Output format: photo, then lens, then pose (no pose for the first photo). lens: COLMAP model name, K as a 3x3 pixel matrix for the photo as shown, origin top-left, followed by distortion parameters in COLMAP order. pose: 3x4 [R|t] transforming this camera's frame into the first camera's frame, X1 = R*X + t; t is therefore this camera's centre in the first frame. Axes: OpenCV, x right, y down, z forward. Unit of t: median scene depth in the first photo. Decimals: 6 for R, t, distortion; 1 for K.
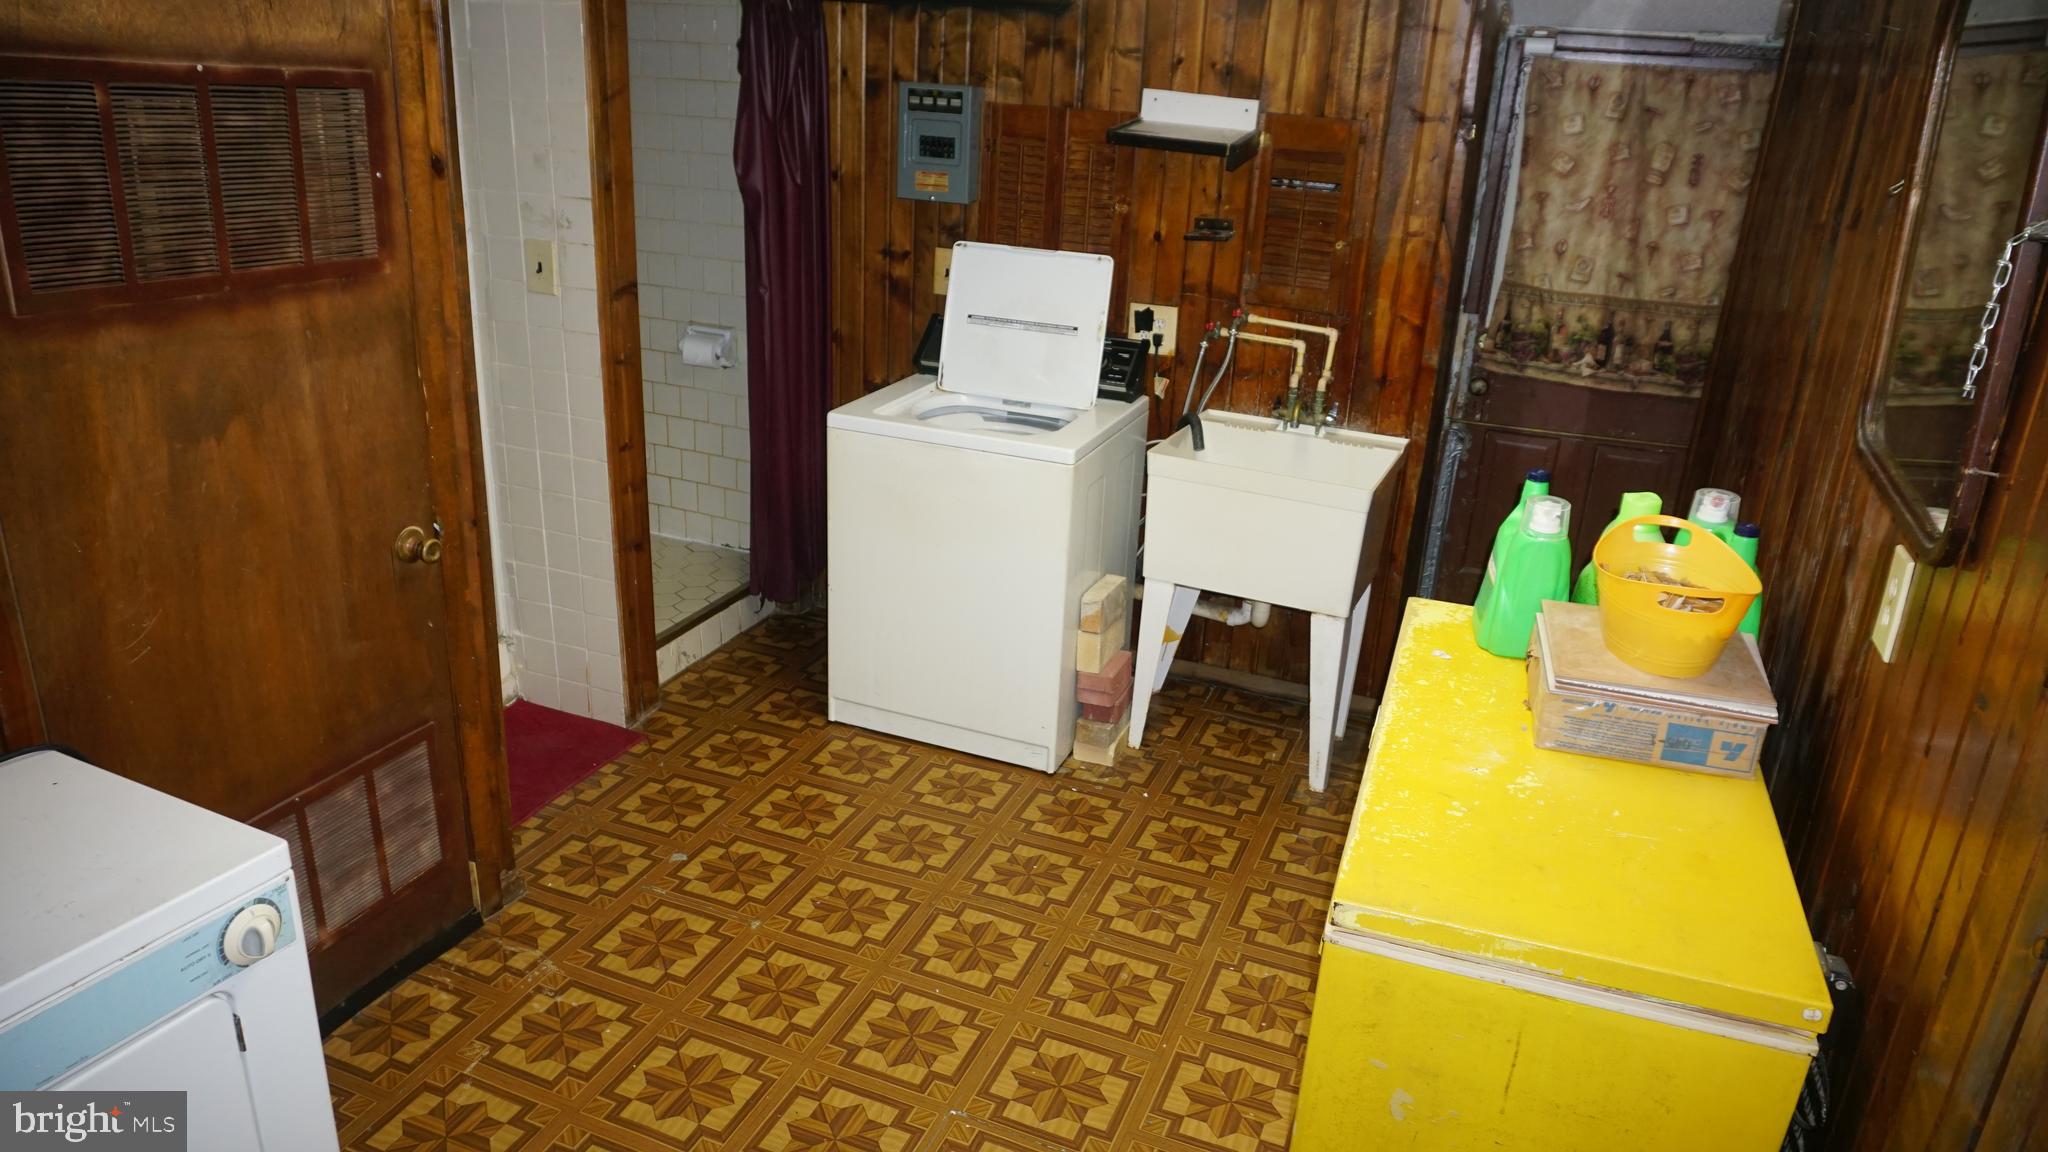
lens RADIAL K [[1359.2, 0, 1038.2], [0, 1359.2, 574.2], [0, 0, 1]] dist [0.000175, 0.001876]
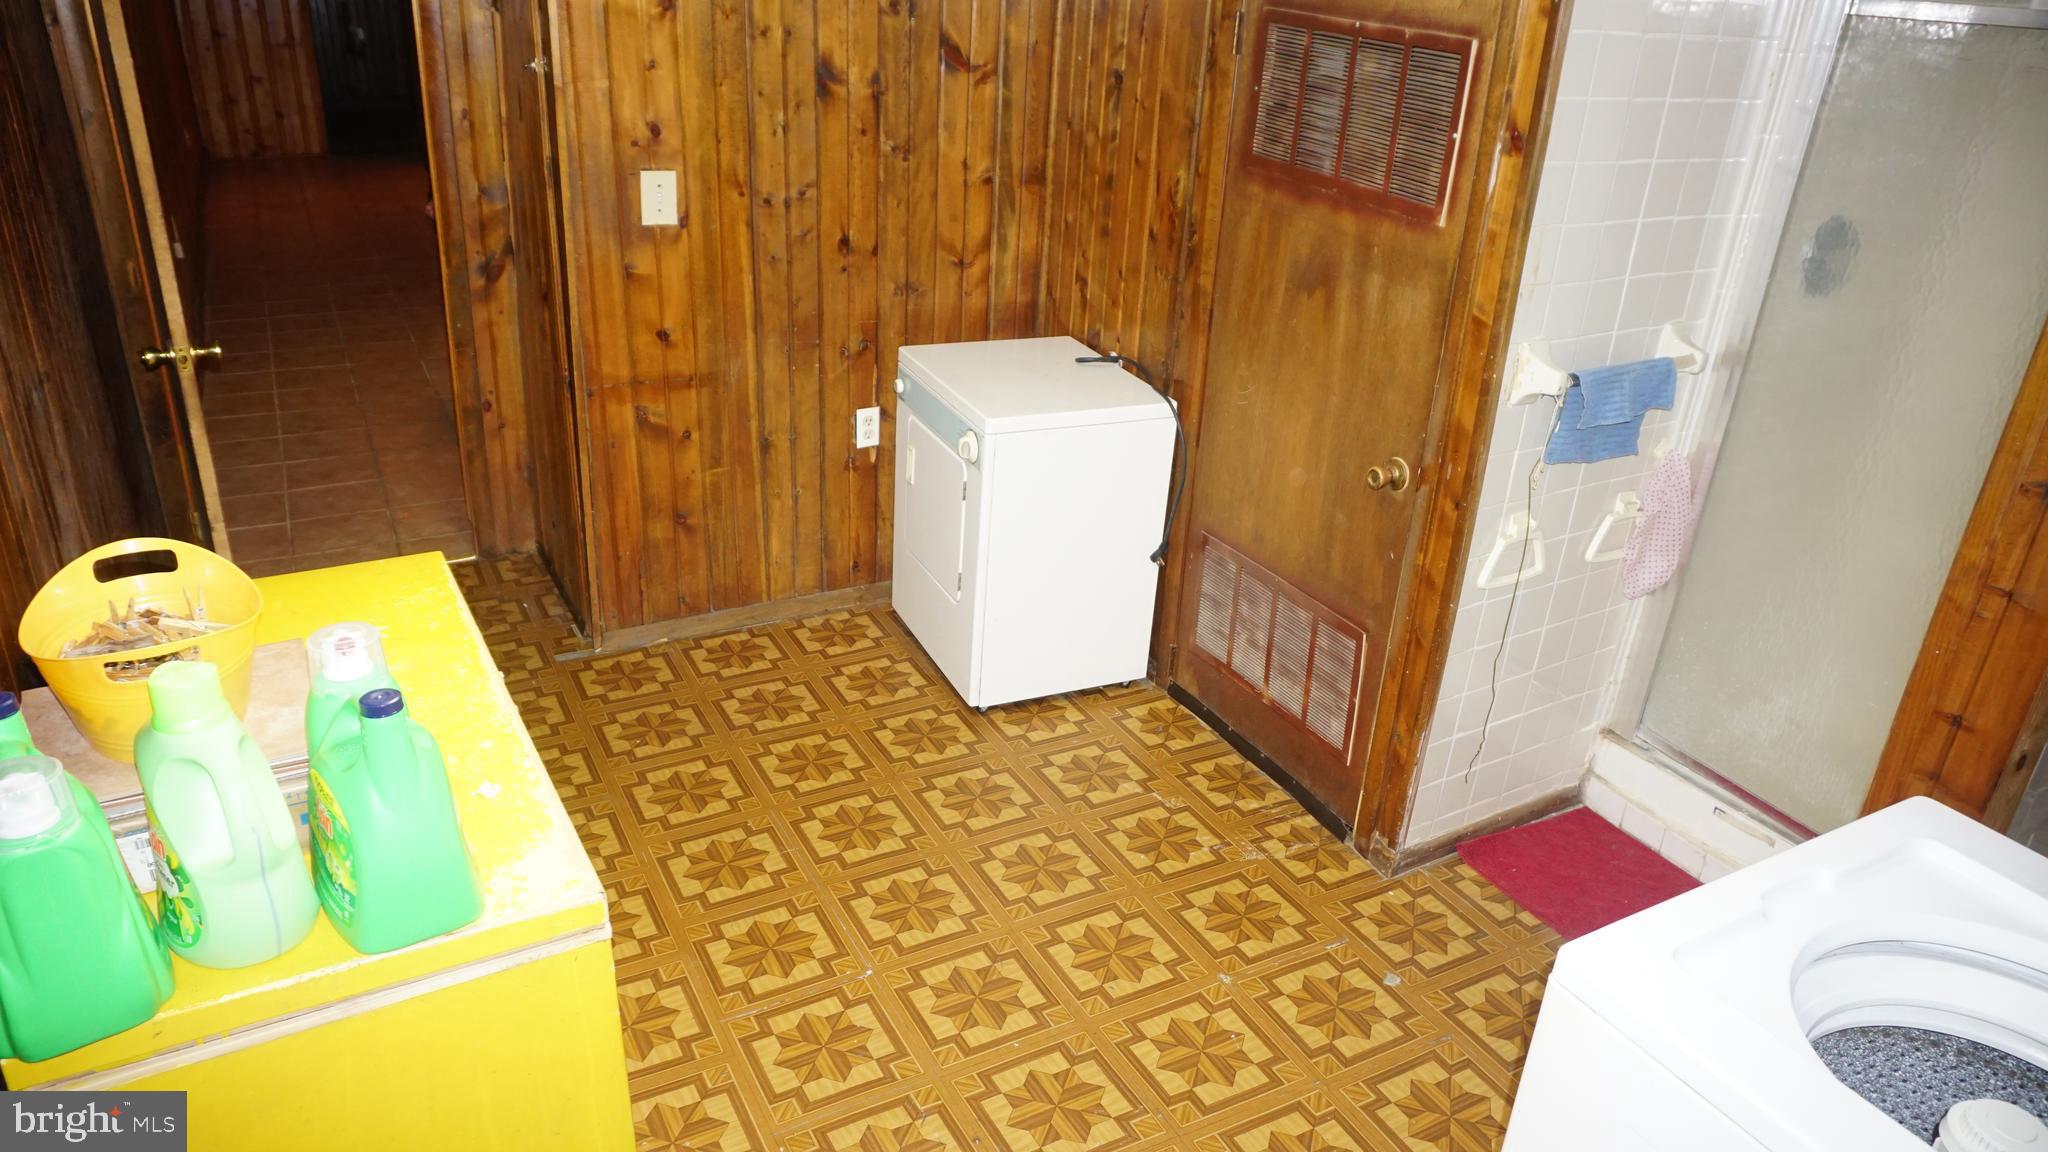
lens RADIAL K [[1342.7, 0, 1025.6], [0, 1342.7, 606.3], [0, 0, 1]] dist [-0.079967, 0.000701]
pose [[-0.639851, 0.262205, -0.722385, 0.513747], [-0.351087, 0.736433, 0.578278, -0.443656], [0.683615, 0.623631, -0.379150, 1.232989]]
